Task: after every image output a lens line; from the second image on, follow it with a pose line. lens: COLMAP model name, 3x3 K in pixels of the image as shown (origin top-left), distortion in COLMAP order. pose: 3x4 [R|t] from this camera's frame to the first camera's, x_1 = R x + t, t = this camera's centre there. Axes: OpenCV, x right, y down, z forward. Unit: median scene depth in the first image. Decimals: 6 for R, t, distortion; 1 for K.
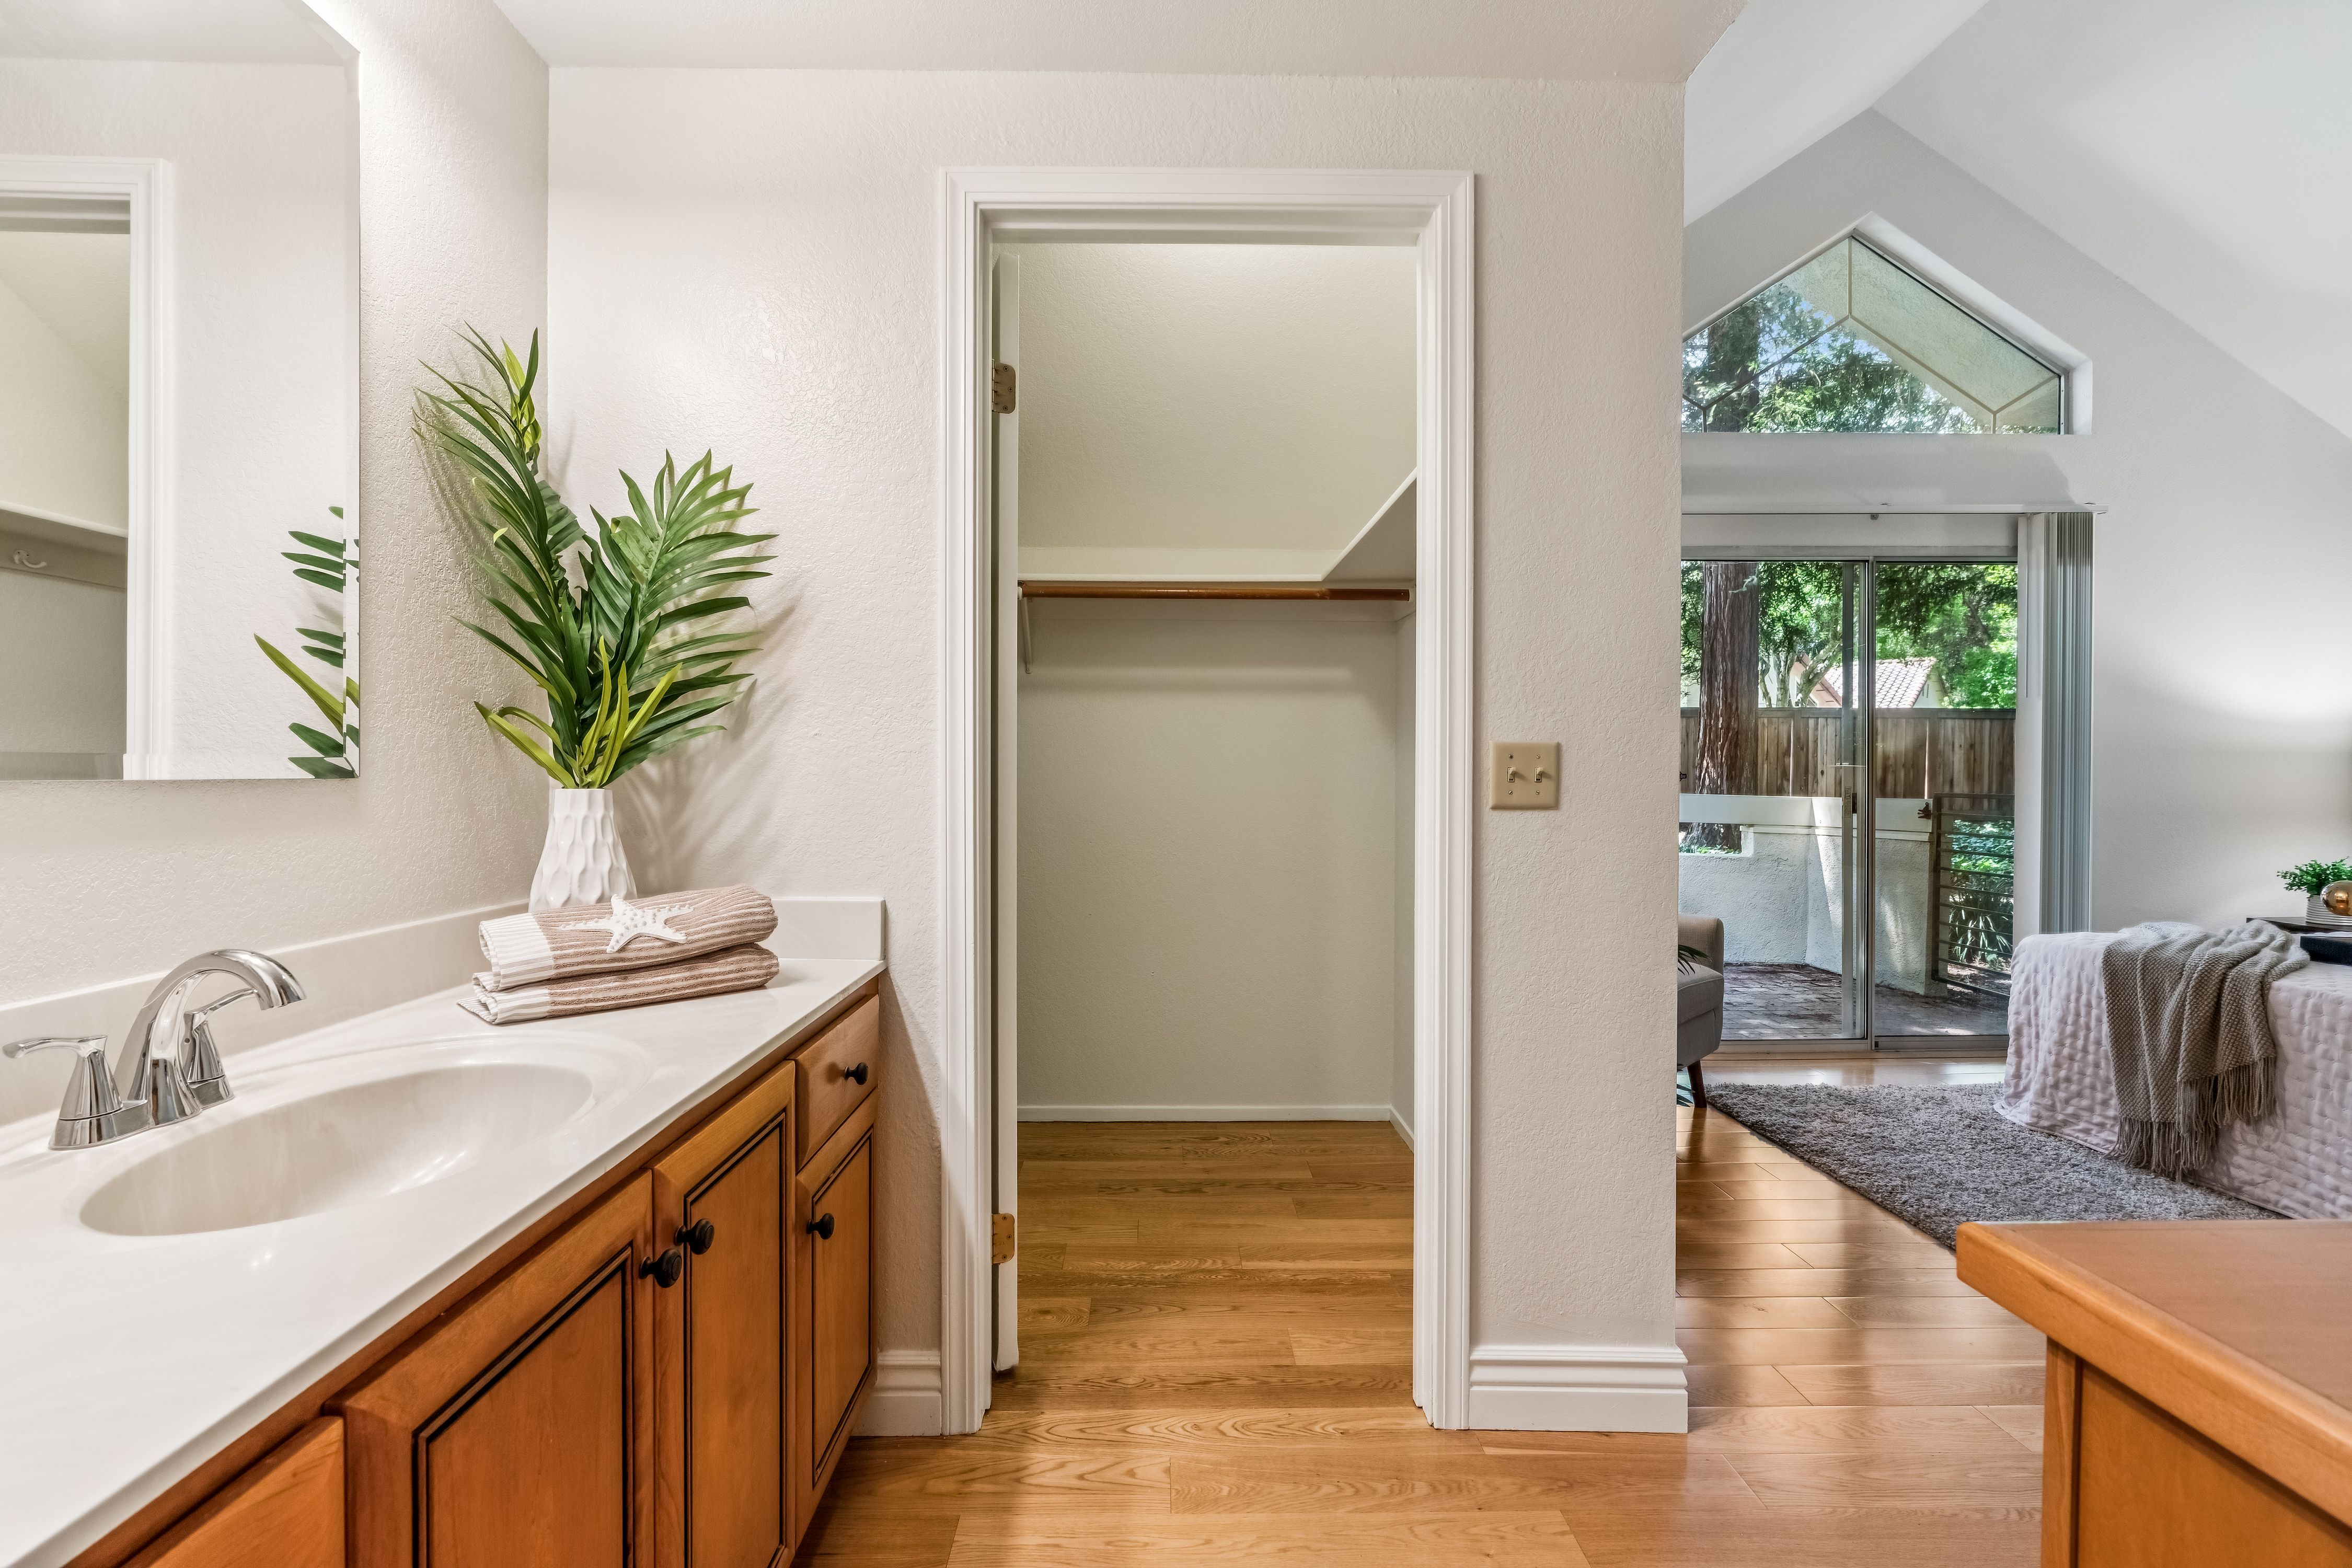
lens RADIAL K [[1058.0, 0, 1161.8], [0, 1058.0, 787.1], [0, 0, 1]] dist [-0.000695, 0.000804]
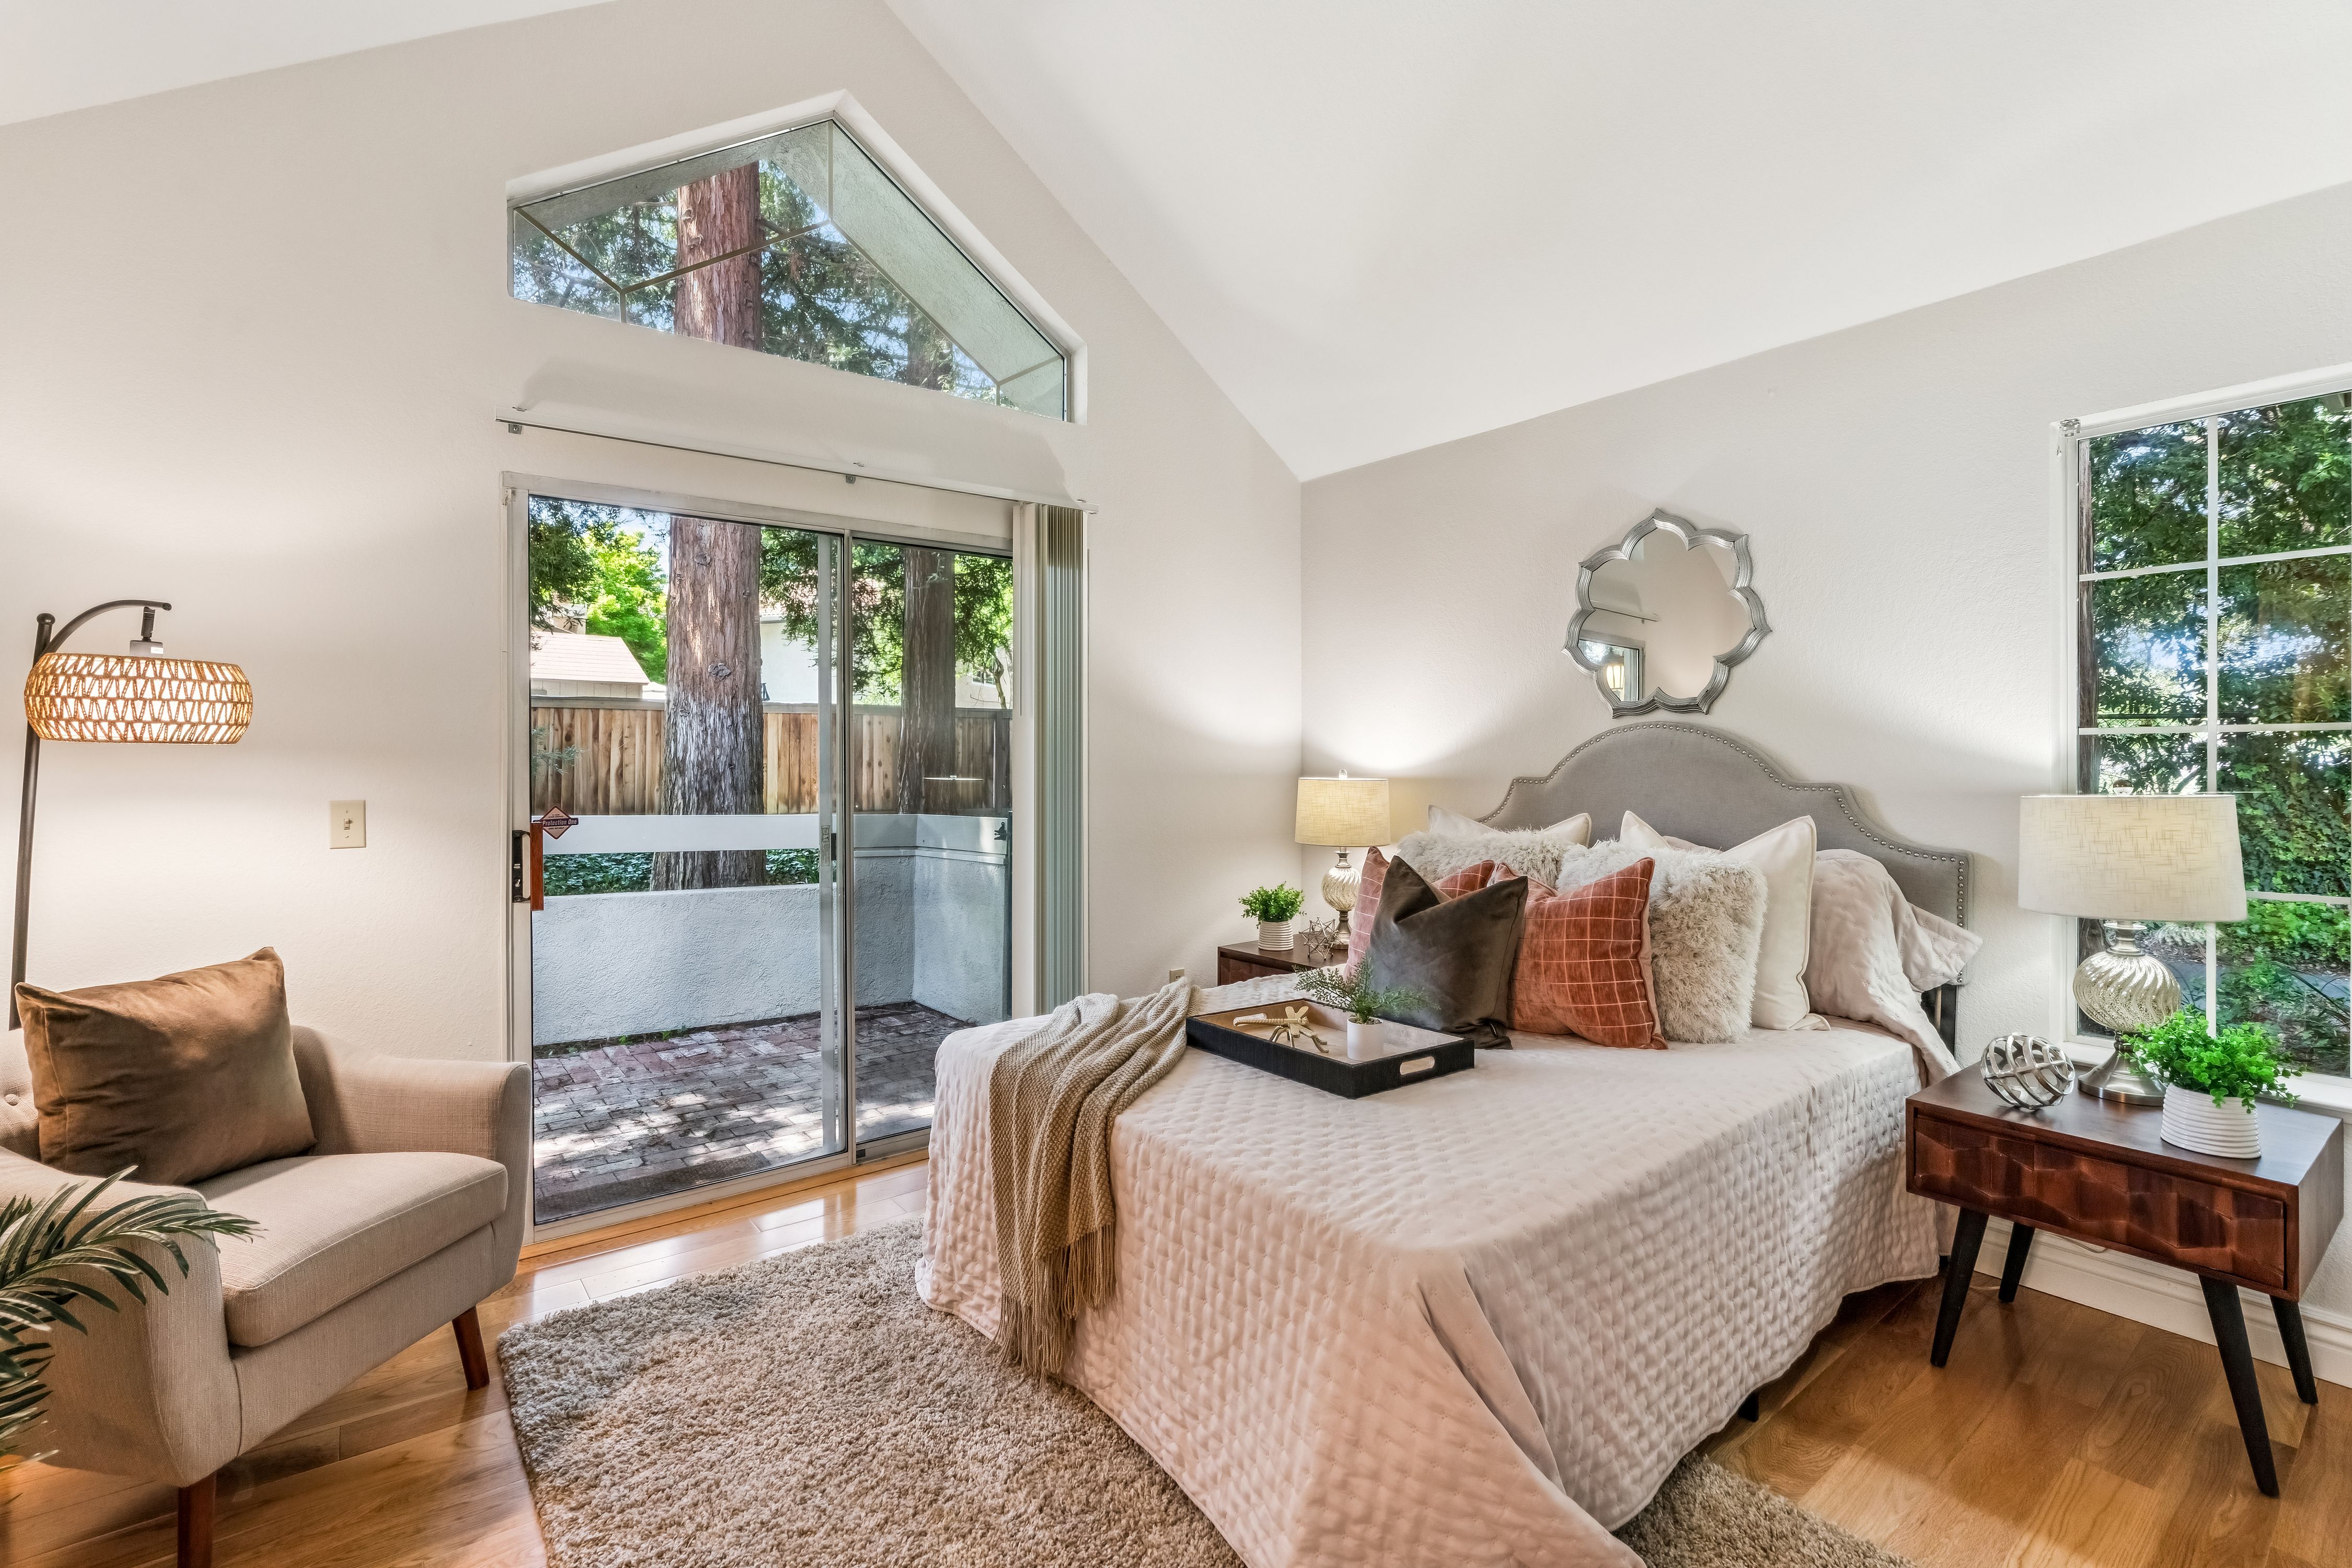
lens RADIAL K [[1090.7, 0, 1176.0], [0, 1090.7, 784.0], [0, 0, 1]] dist [0.000245, 0.000220]
pose [[0.792553, -0.013788, 0.609647, 0.507362], [0.011485, 0.999905, 0.007684, -0.046975], [-0.609695, 0.000912, 0.792635, 0.297556]]
